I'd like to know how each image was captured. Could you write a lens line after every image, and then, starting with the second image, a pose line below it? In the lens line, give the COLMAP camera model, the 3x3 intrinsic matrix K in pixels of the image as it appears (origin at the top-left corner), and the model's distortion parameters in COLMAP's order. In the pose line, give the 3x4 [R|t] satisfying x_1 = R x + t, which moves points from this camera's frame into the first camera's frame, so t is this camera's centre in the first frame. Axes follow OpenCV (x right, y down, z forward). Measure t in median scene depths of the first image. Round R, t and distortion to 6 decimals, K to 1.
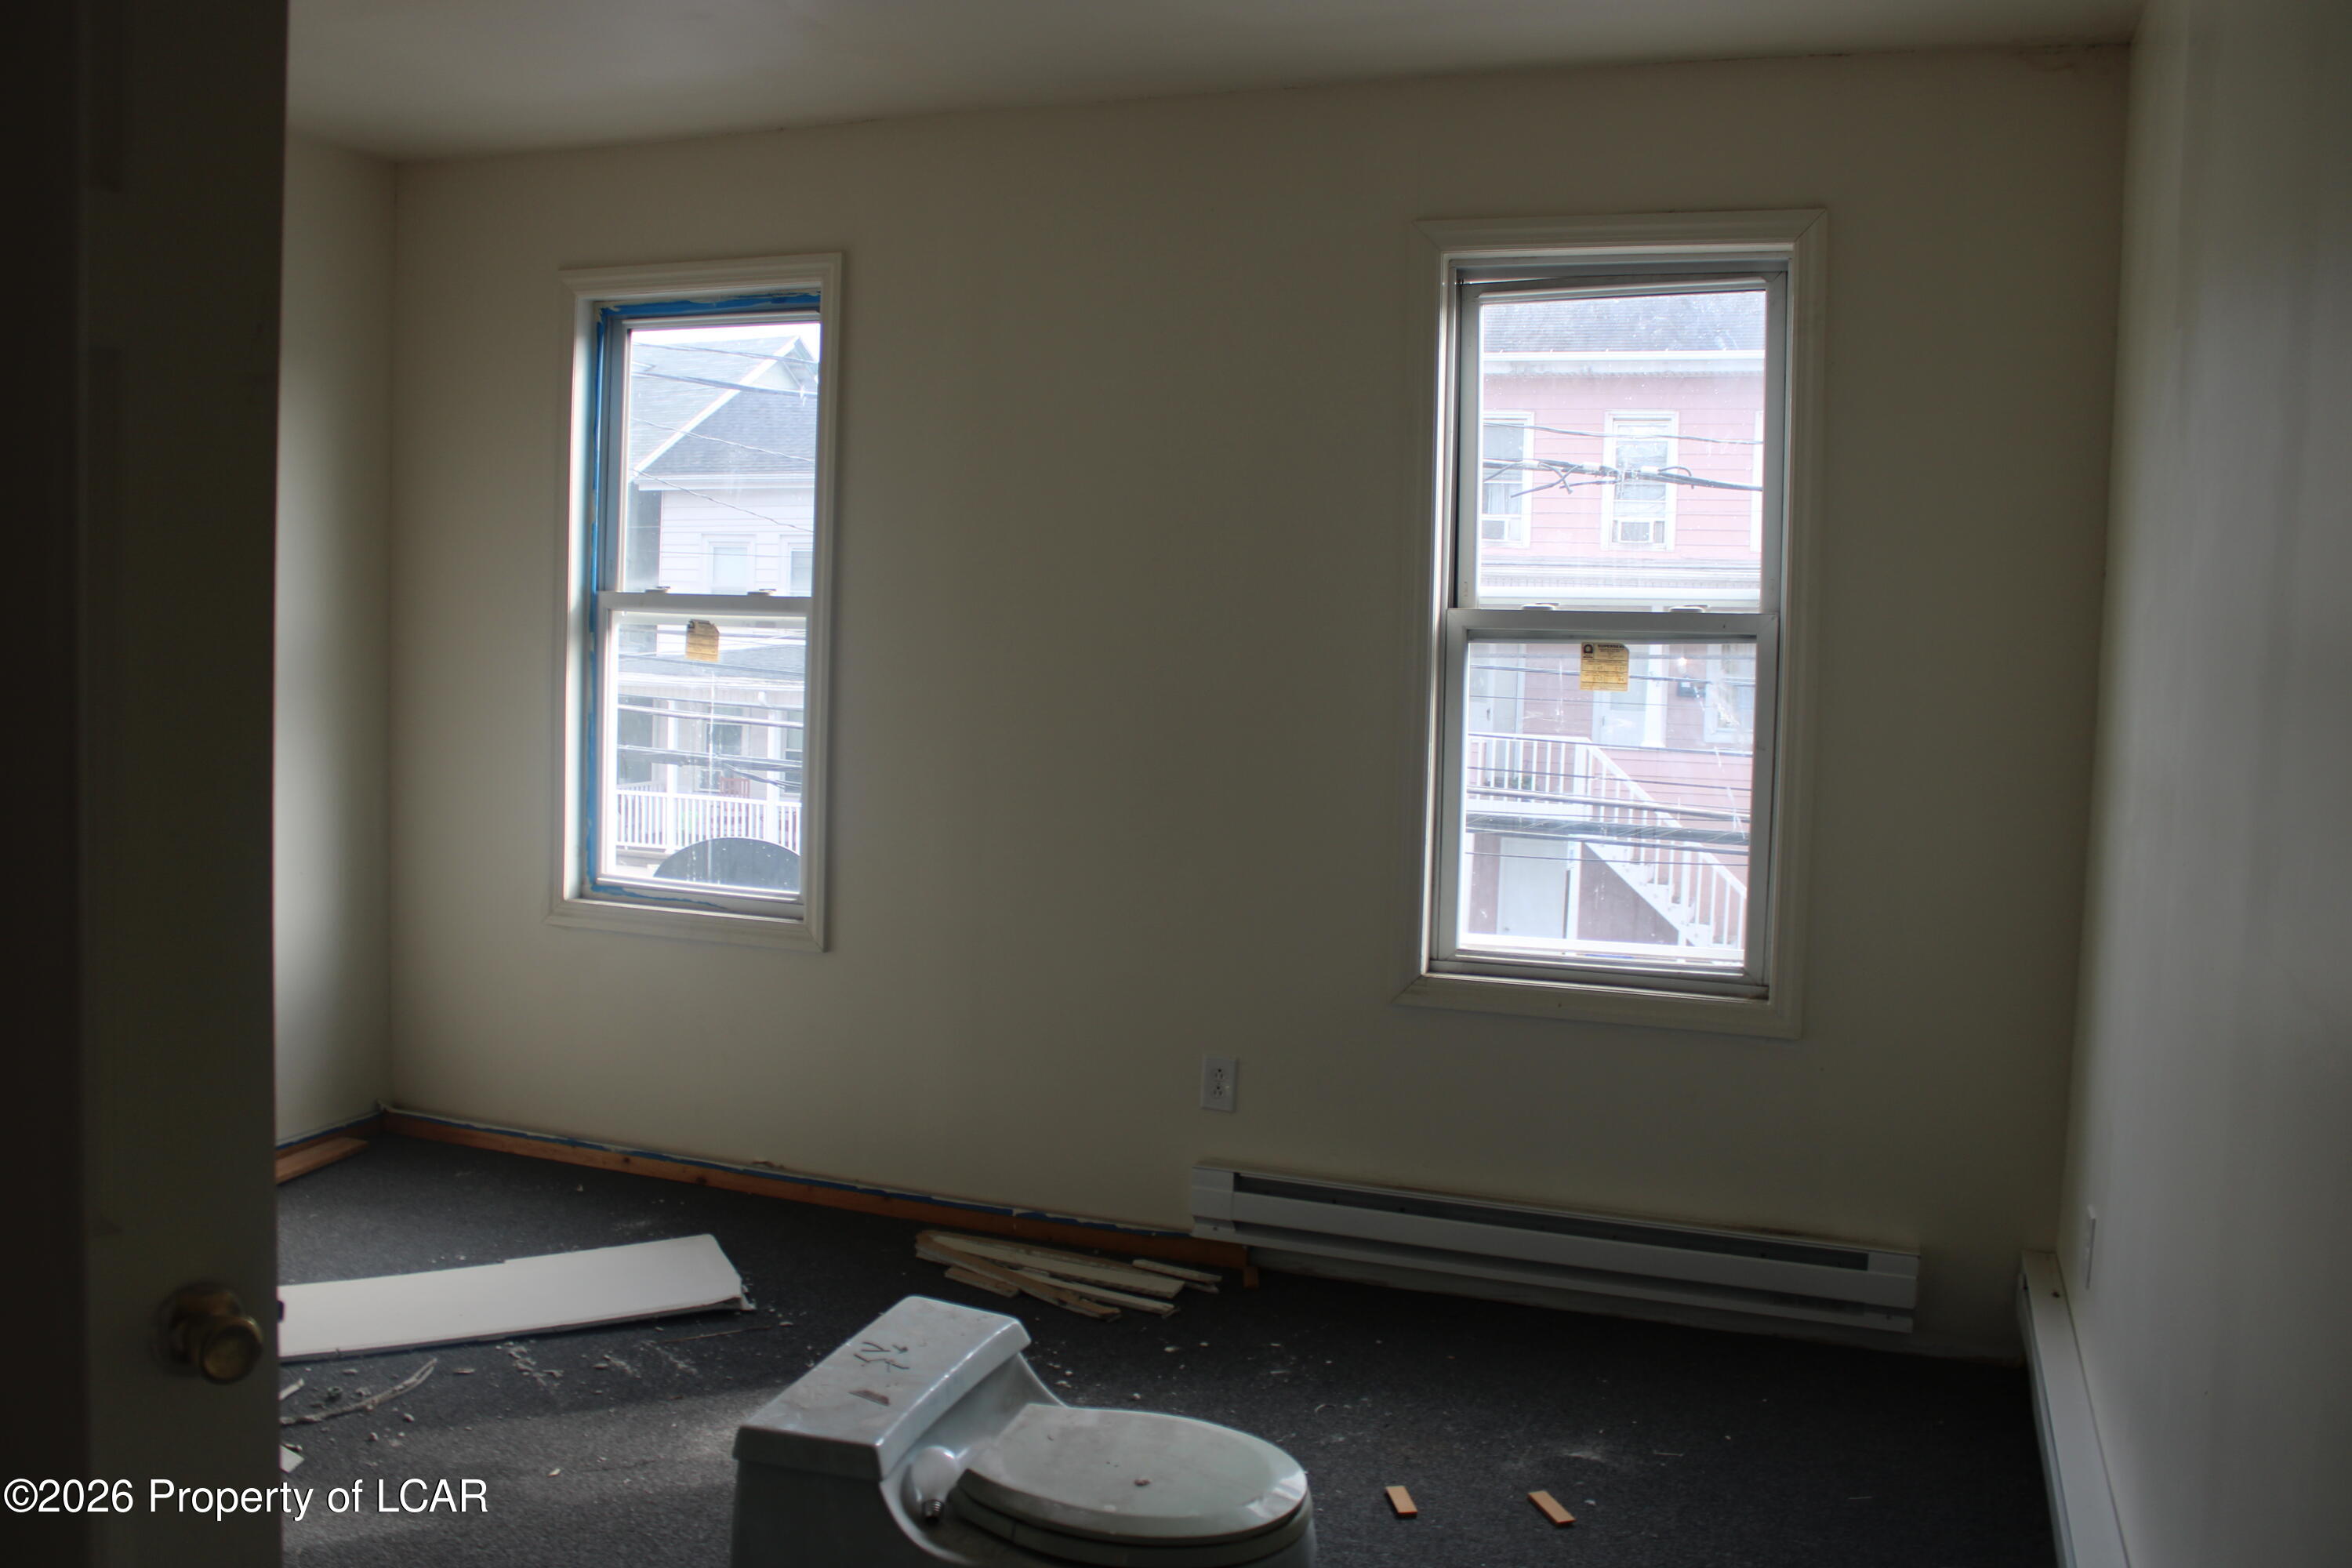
lens RADIAL K [[1963.8, 0, 1184.5], [0, 1963.8, 789.9], [0, 0, 1]] dist [-0.168636, 0.161506]
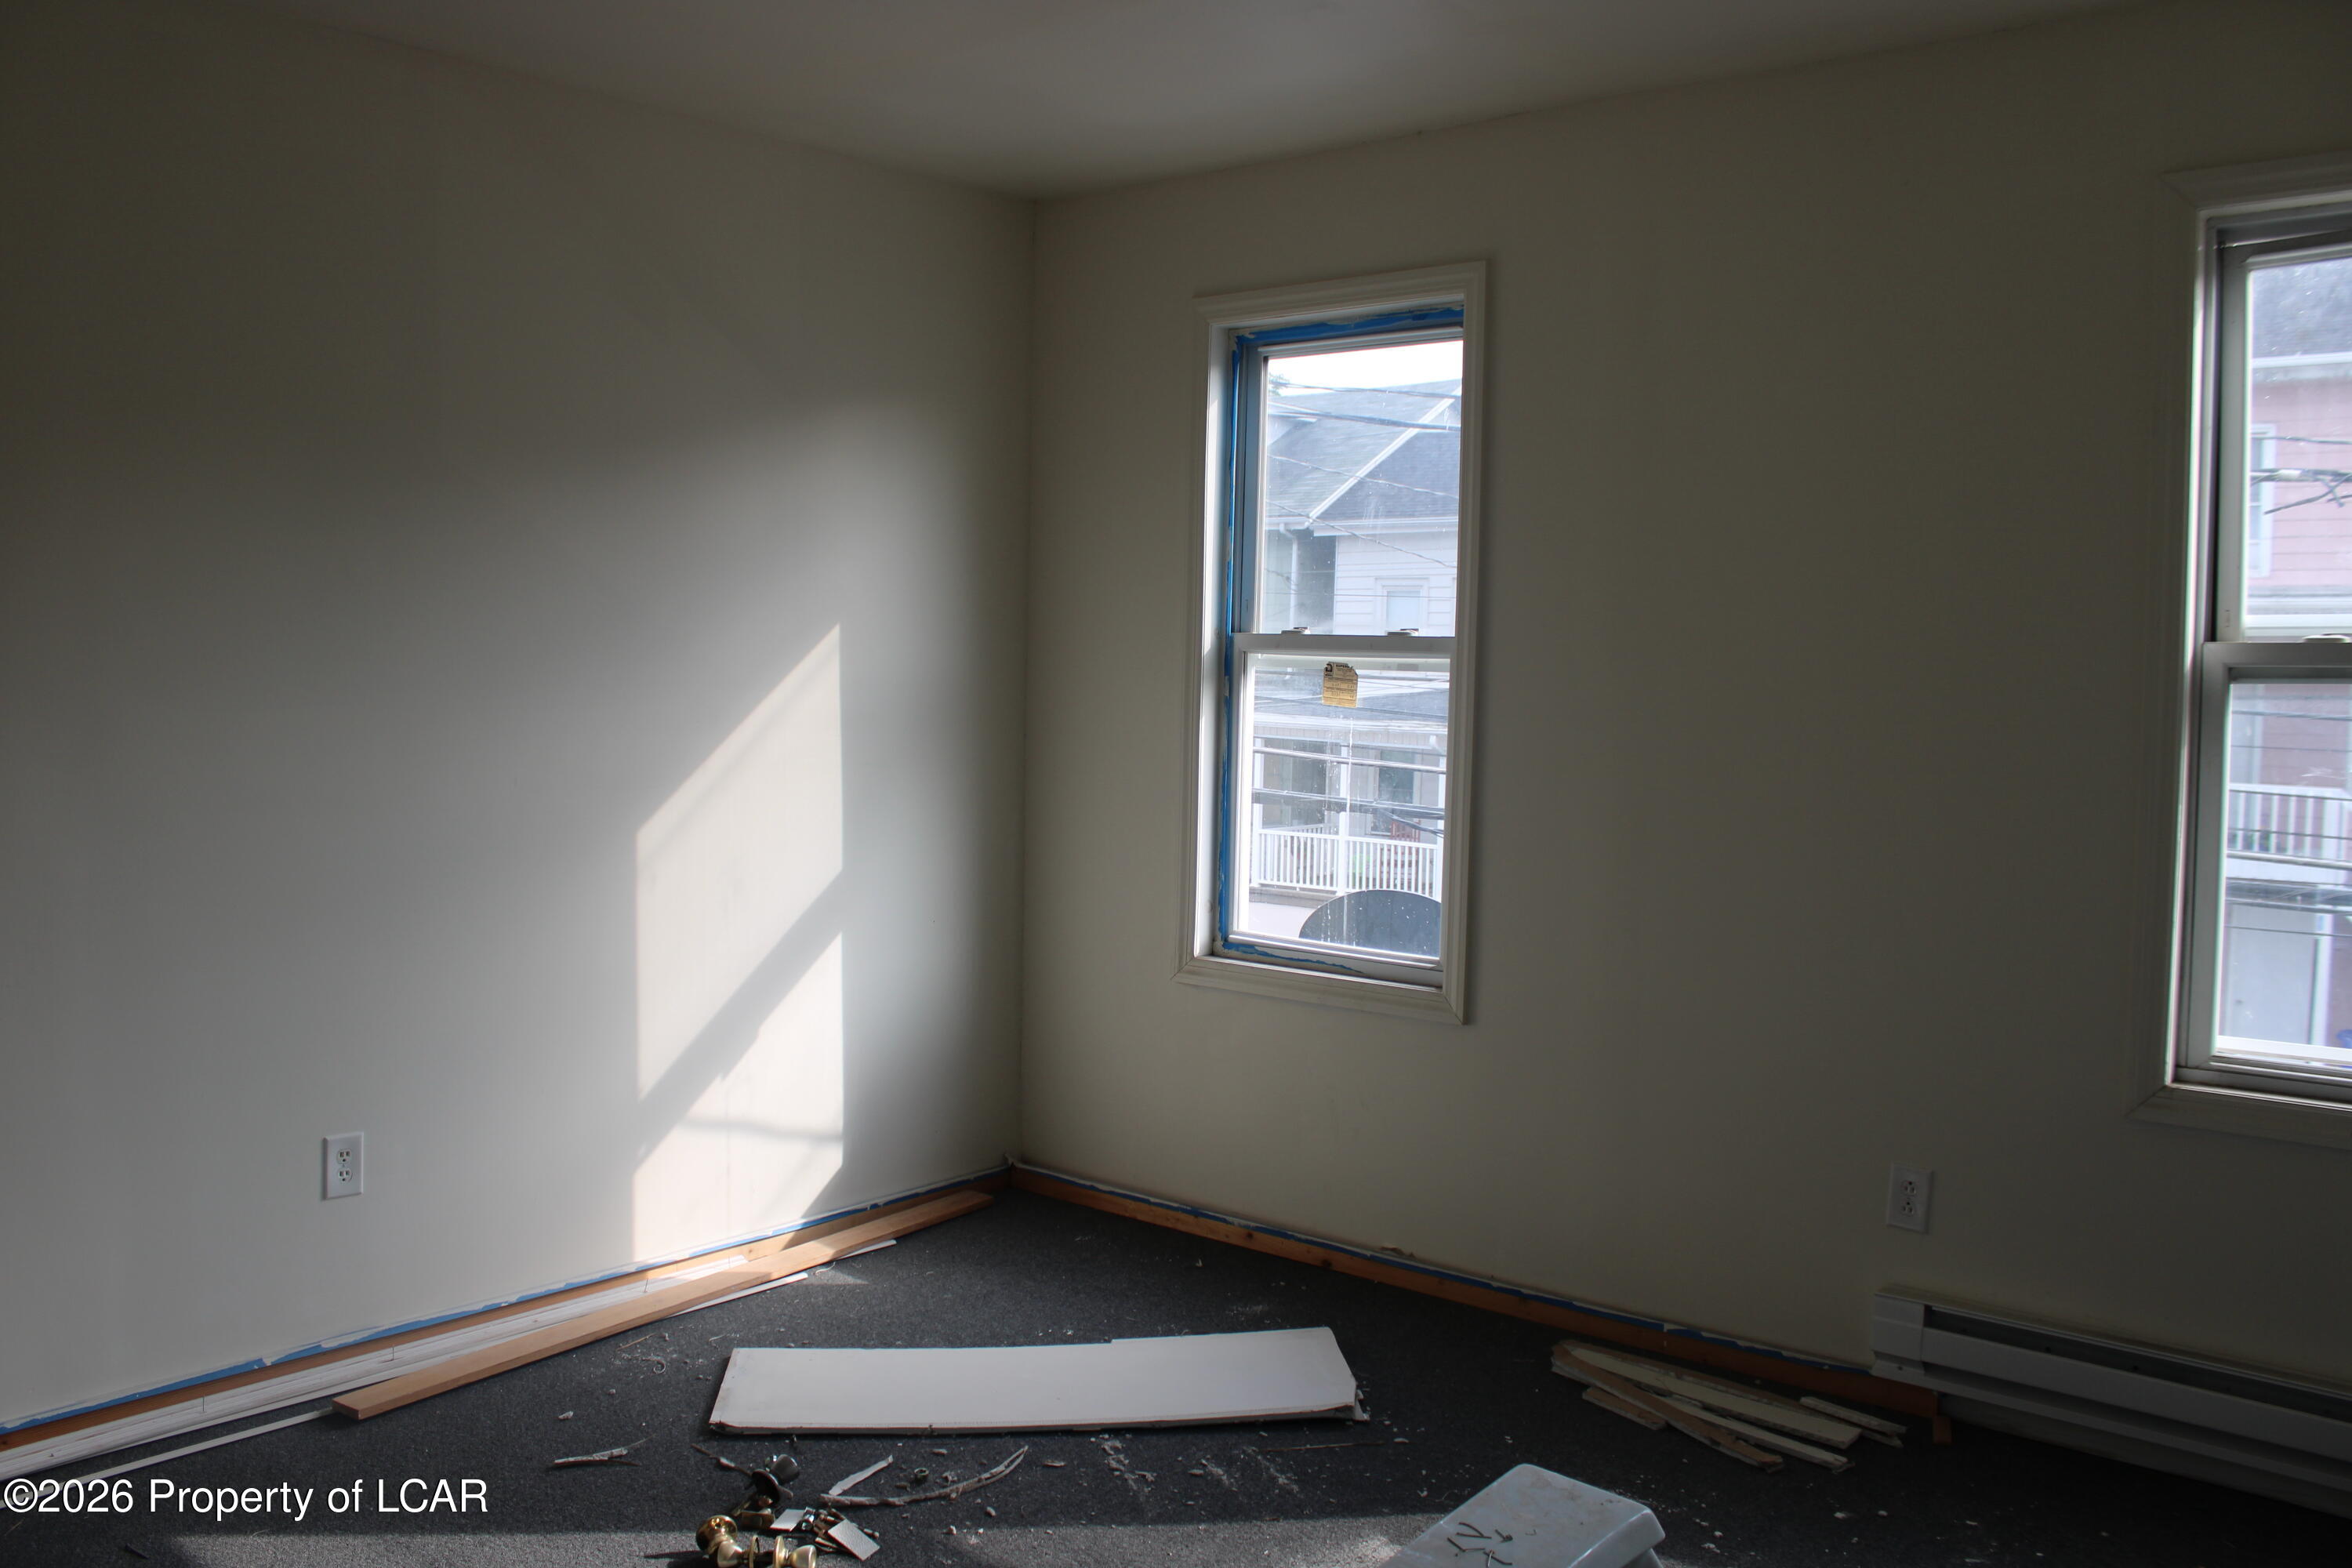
lens RADIAL K [[1963.8, 0, 1184.5], [0, 1963.8, 789.9], [0, 0, 1]] dist [-0.168636, 0.161506]
pose [[0.941722, 0.009021, -0.336270, -0.001313], [-0.016377, 0.999685, -0.019043, -0.008054], [0.335992, 0.023440, 0.941573, 0.100061]]
